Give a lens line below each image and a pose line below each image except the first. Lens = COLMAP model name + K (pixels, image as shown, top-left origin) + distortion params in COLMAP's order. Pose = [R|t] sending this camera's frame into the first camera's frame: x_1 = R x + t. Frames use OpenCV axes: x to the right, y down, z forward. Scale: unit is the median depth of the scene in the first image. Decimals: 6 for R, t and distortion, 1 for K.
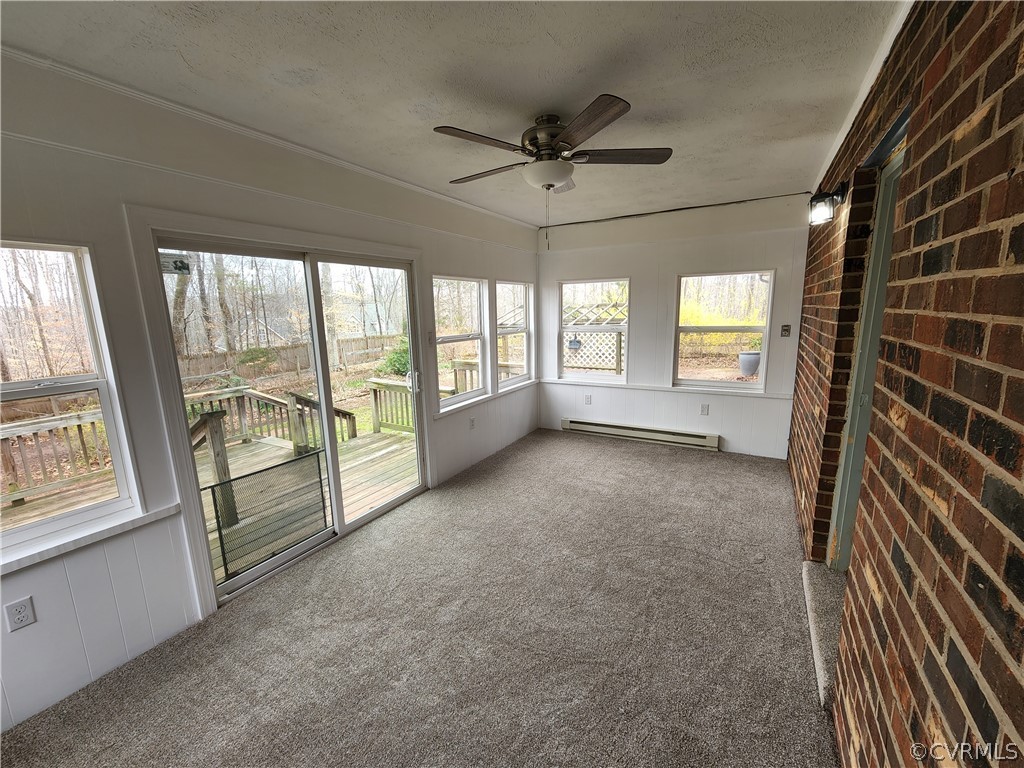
lens RADIAL K [[417.9, 0, 510.8], [0, 417.9, 386.2], [0, 0, 1]] dist [-0.000862, -0.000143]
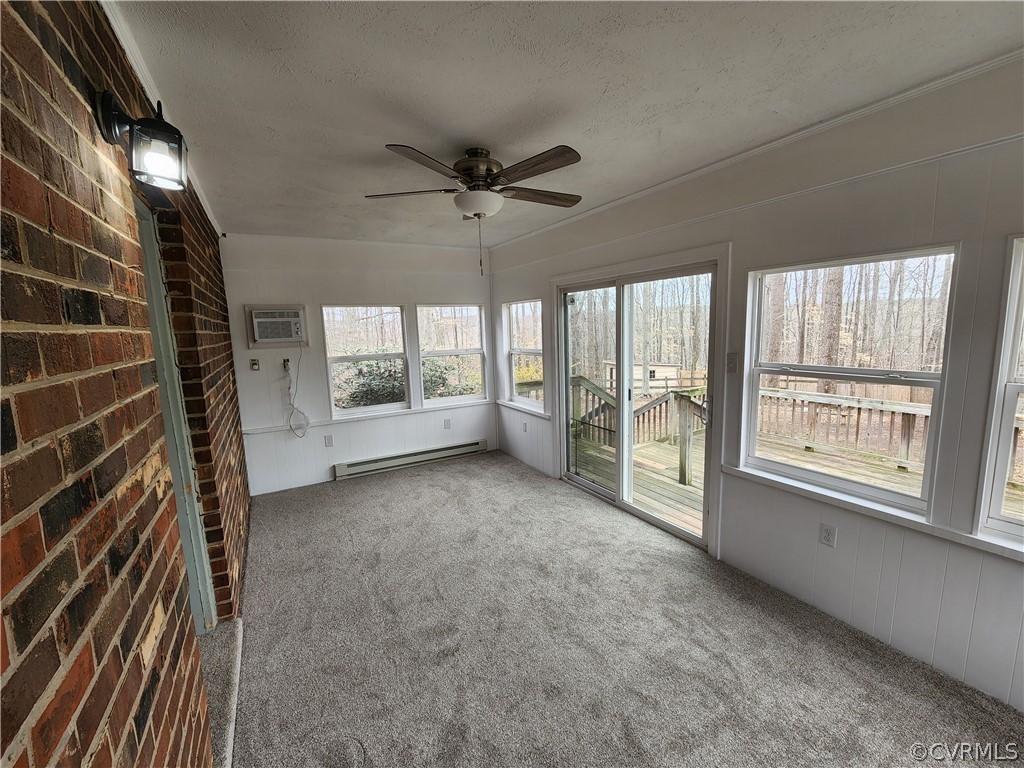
lens RADIAL K [[417.9, 0, 511.3], [0, 417.9, 384.9], [0, 0, 1]] dist [-0.000862, -0.000143]
pose [[-0.494798, 0.159191, -0.854303, 0.753173], [-0.114542, 0.962554, 0.245703, -0.254056], [0.861426, 0.219426, -0.458036, 1.231178]]
